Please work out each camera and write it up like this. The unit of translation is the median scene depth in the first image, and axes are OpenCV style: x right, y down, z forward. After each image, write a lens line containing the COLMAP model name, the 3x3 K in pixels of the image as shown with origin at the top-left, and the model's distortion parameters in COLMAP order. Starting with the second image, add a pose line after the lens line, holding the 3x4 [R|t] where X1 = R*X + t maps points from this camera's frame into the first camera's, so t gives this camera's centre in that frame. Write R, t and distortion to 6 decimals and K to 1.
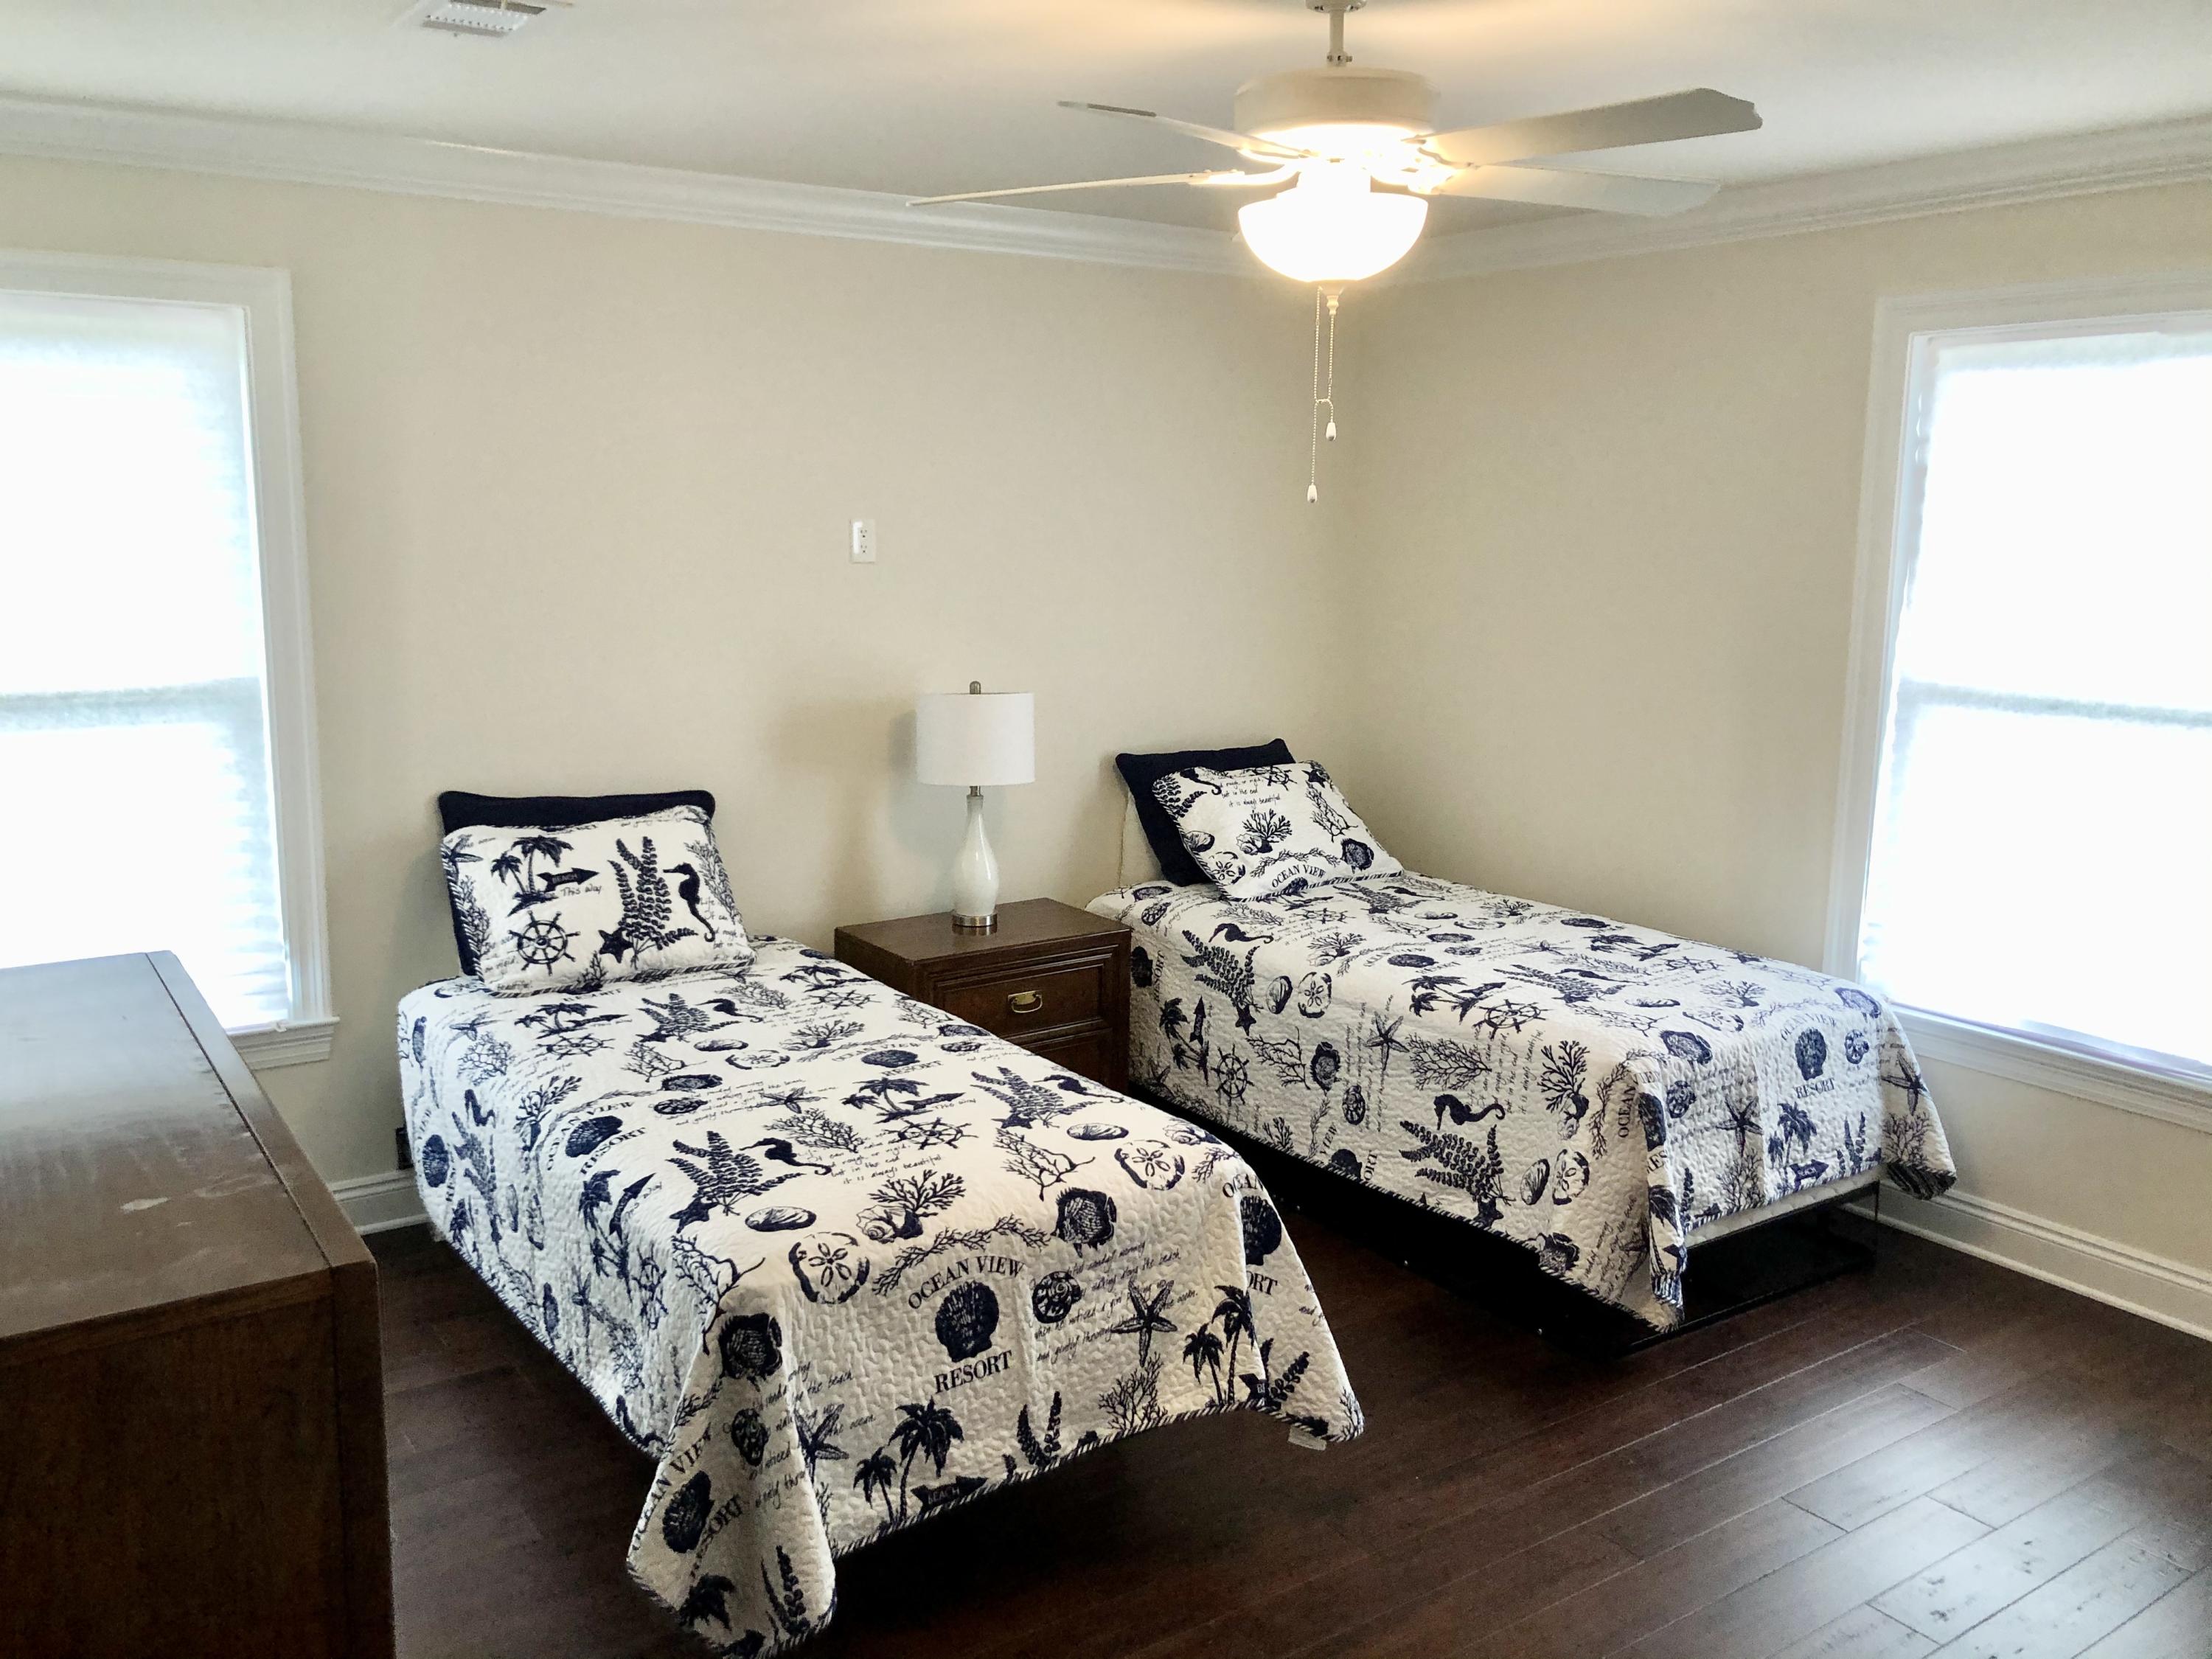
lens RADIAL K [[1812.8, 0, 1104.1], [0, 1812.8, 822.5], [0, 0, 1]] dist [0.027351, -0.007369]
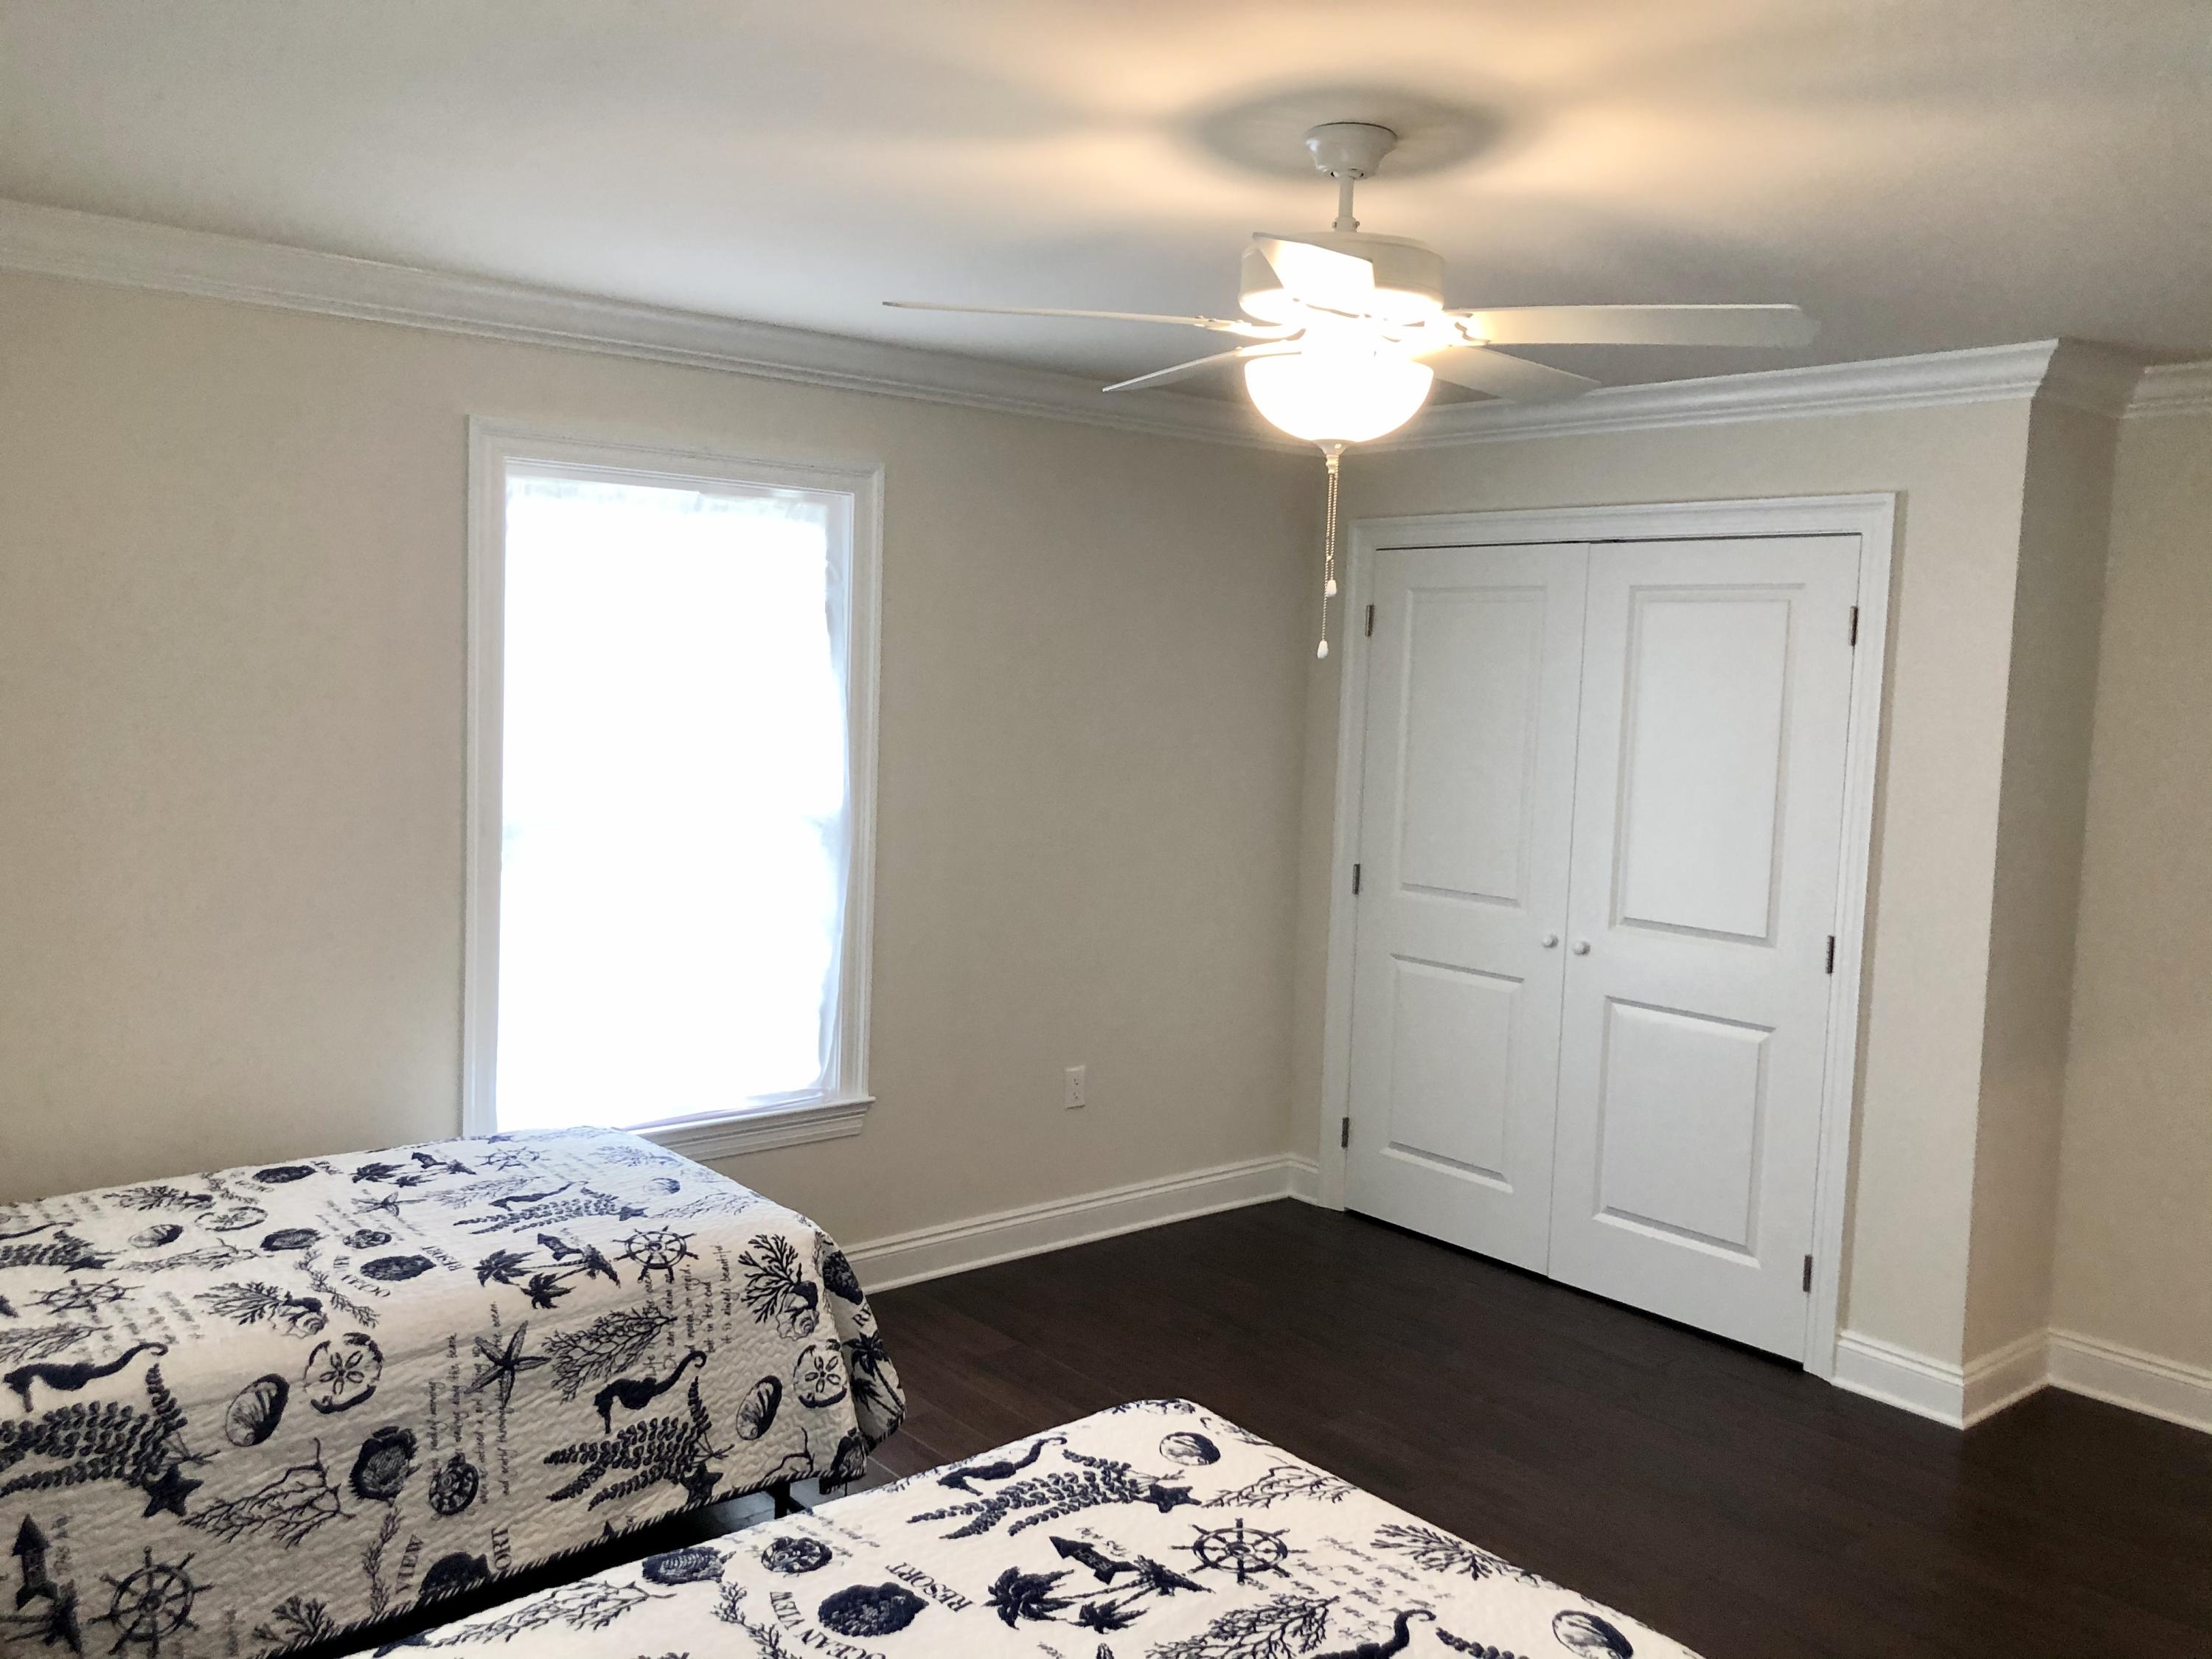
lens RADIAL K [[1812.8, 0, 1098.0], [0, 1812.8, 843.2], [0, 0, 1]] dist [0.027351, -0.007369]
pose [[-0.088529, -0.111896, 0.989769, -0.592555], [0.138354, 0.982657, 0.123467, -0.149937], [-0.986418, 0.147869, -0.071512, 0.833056]]
